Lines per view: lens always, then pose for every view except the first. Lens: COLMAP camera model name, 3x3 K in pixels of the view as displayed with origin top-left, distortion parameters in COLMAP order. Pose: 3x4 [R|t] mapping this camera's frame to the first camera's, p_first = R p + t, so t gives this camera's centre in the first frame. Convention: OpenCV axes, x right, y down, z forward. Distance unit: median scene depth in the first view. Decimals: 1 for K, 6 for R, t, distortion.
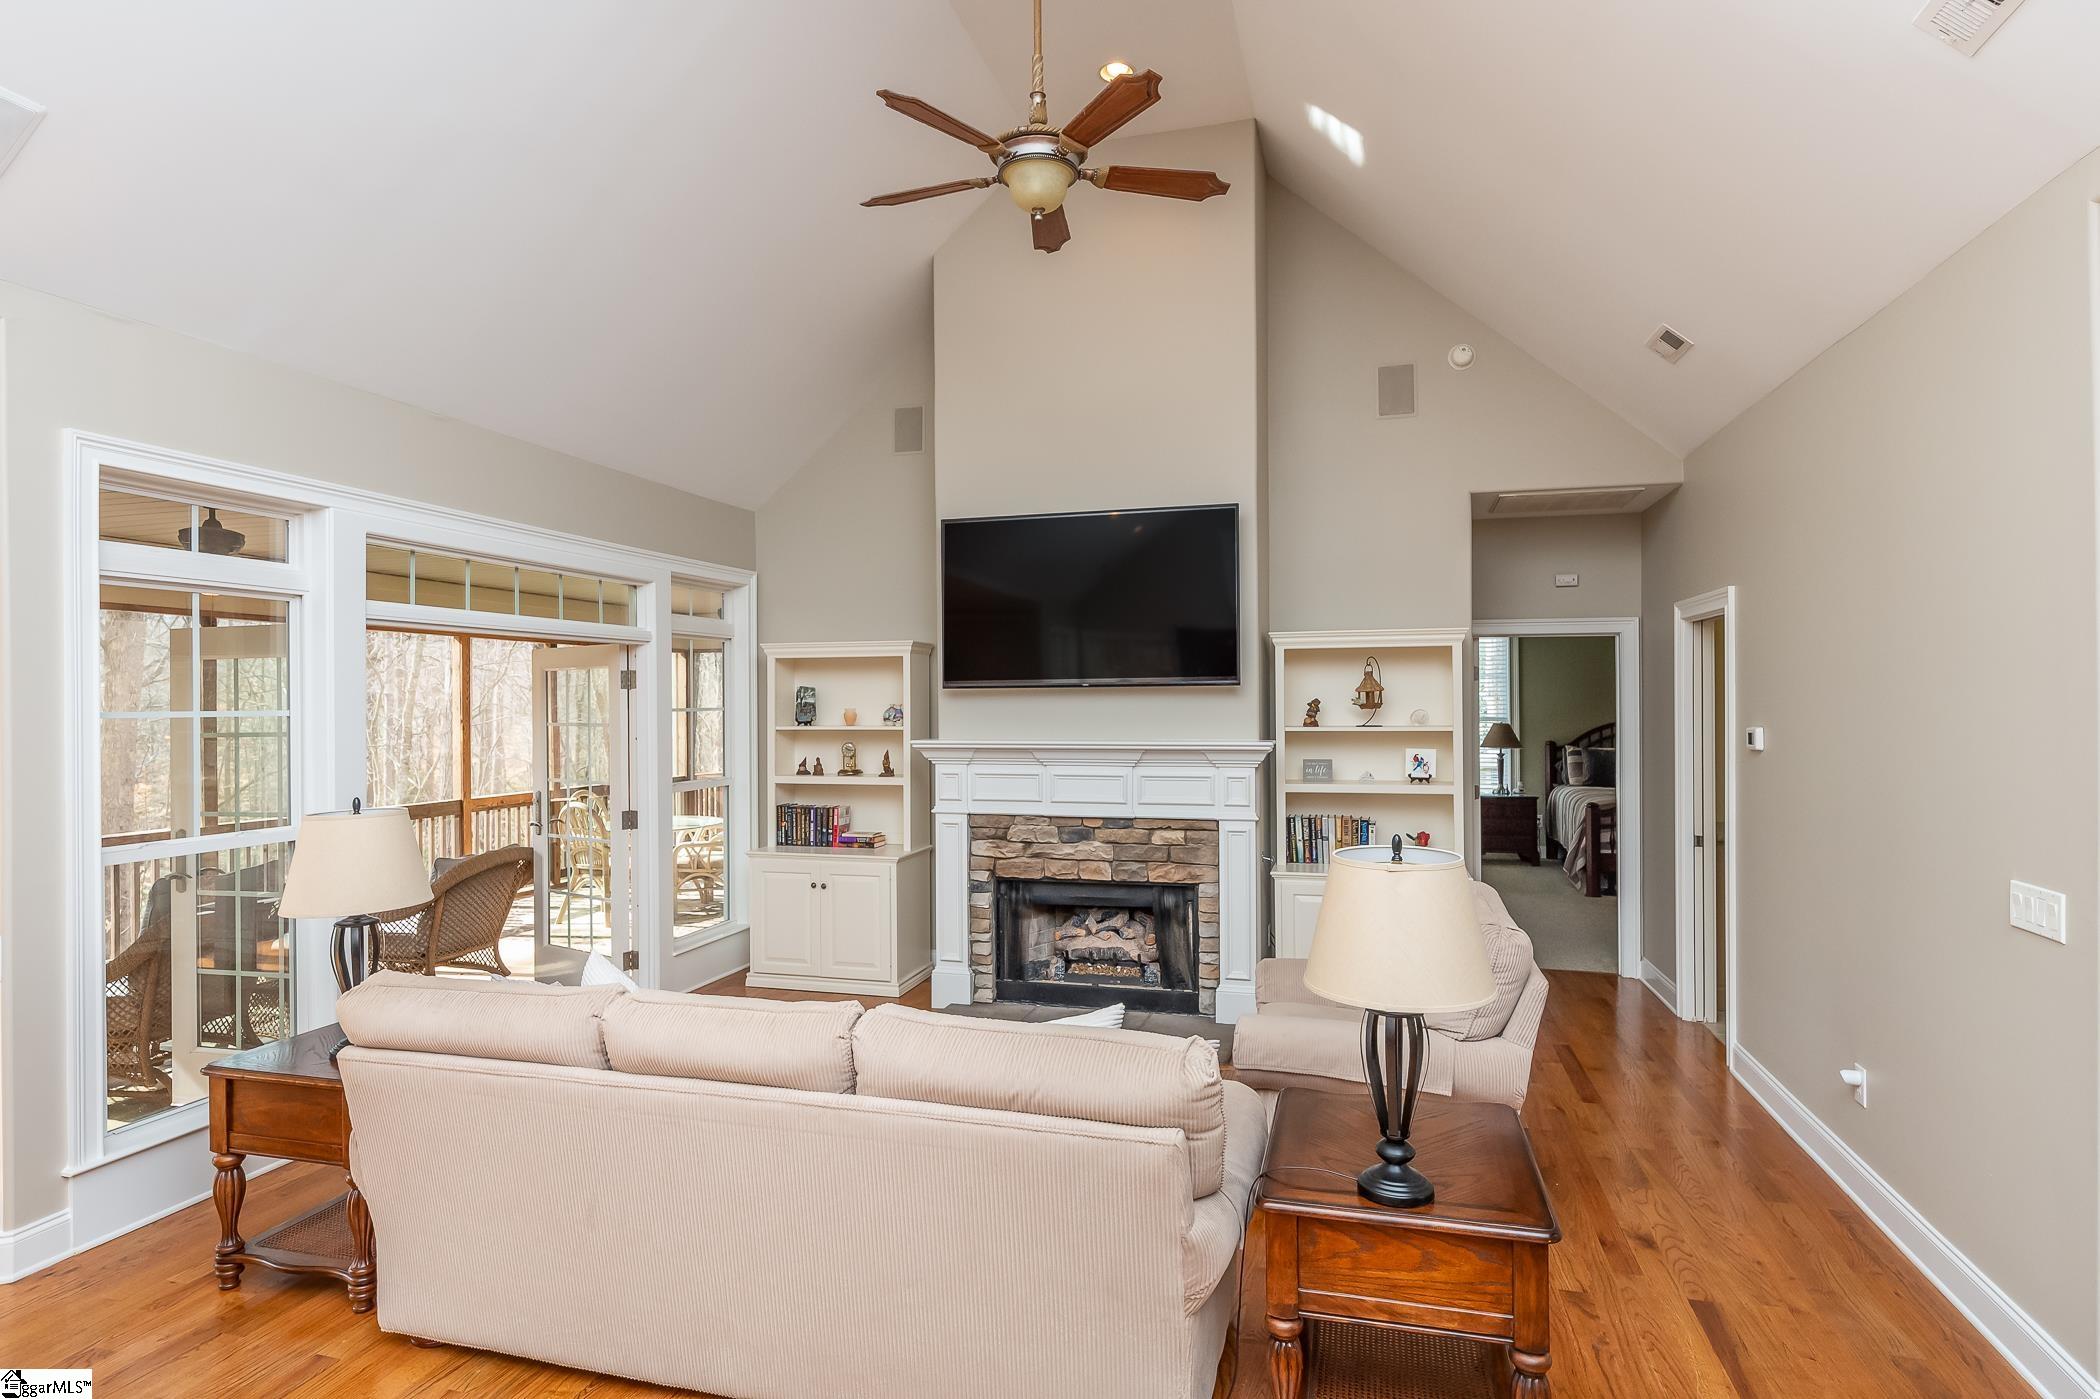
lens RADIAL K [[1072.9, 0, 1051.7], [0, 1072.9, 697.2], [0, 0, 1]] dist [0.005676, 0.000218]
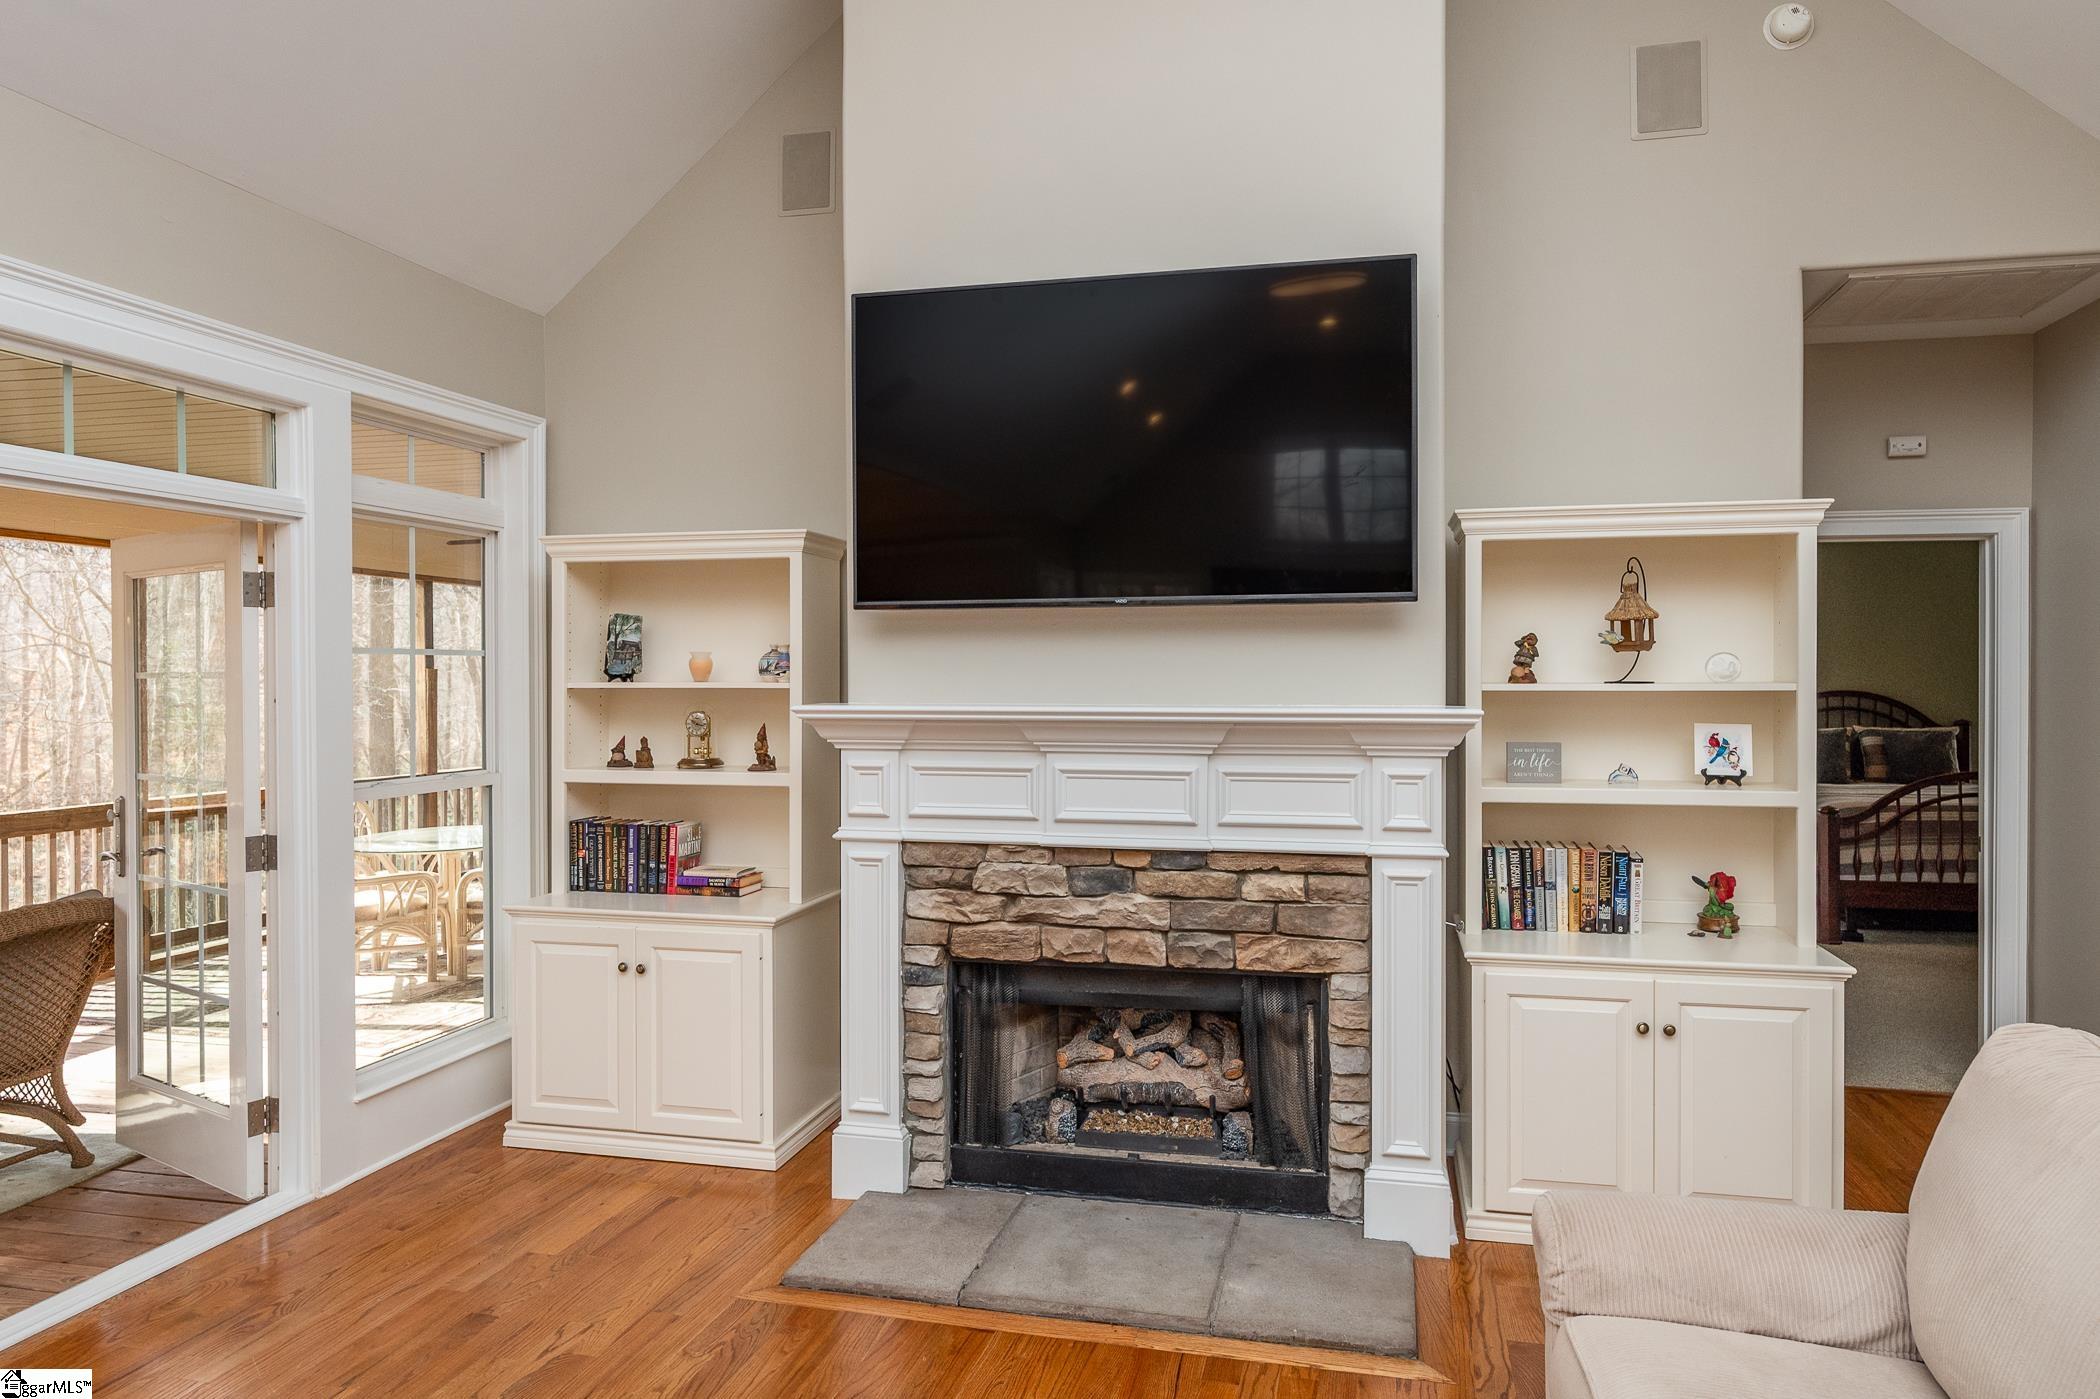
lens RADIAL K [[1220.0, 0, 1088.5], [0, 1220.0, 683.7], [0, 0, 1]] dist [-0.000714, 0.000074]
pose [[0.998753, 0.004595, 0.049703, -0.013846], [-0.005041, 0.999948, 0.008866, 0.022532], [-0.049660, -0.009106, 0.998725, 0.373591]]
